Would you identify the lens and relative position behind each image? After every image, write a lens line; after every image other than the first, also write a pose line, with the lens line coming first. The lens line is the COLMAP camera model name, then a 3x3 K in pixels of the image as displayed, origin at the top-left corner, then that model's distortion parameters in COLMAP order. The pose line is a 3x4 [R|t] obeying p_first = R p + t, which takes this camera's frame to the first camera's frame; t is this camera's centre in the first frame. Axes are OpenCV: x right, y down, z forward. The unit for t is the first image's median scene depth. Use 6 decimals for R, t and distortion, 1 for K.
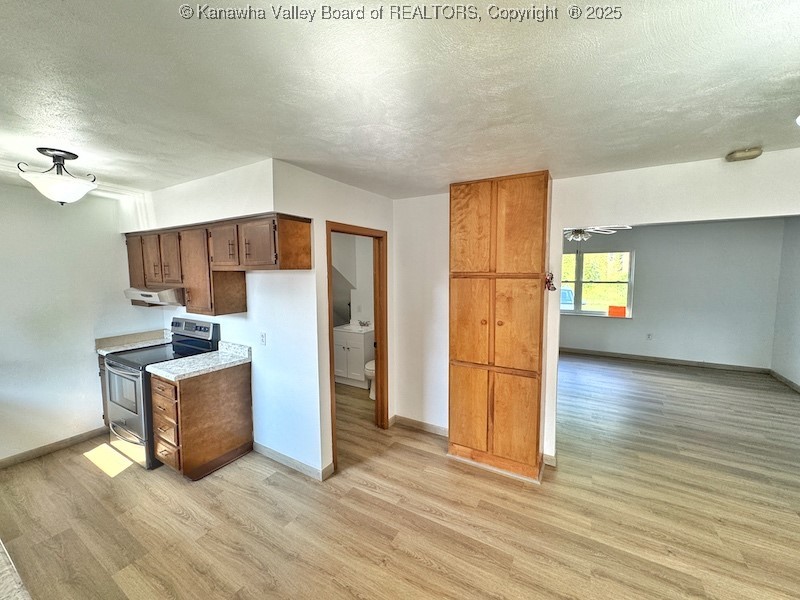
lens RADIAL K [[319.5, 0, 400.2], [0, 319.5, 296.6], [0, 0, 1]] dist [-0.000281, 0.000232]
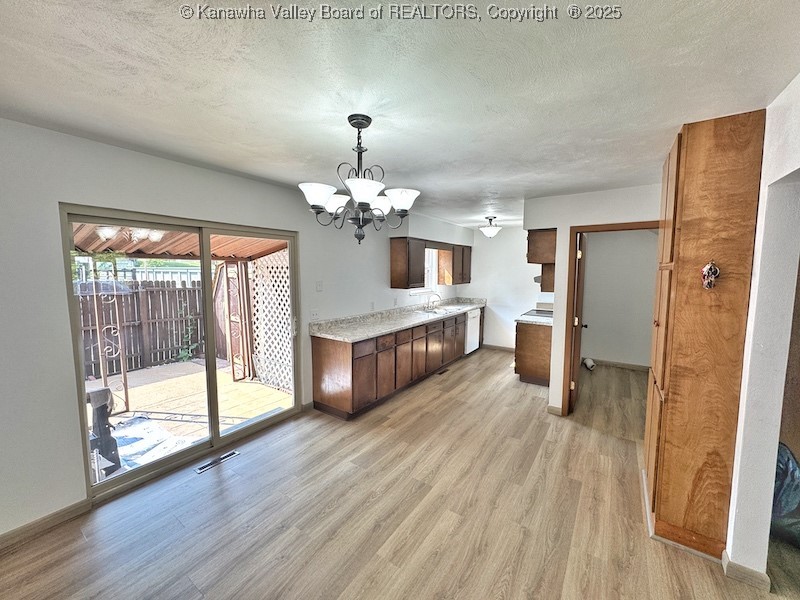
lens RADIAL K [[319.5, 0, 400.2], [0, 319.5, 296.6], [0, 0, 1]] dist [-0.000281, 0.000232]
pose [[-0.063799, 0.087280, -0.994139, 1.280210], [-0.085947, 0.991986, 0.092607, -0.007125], [0.994255, 0.091352, -0.055786, 0.420422]]
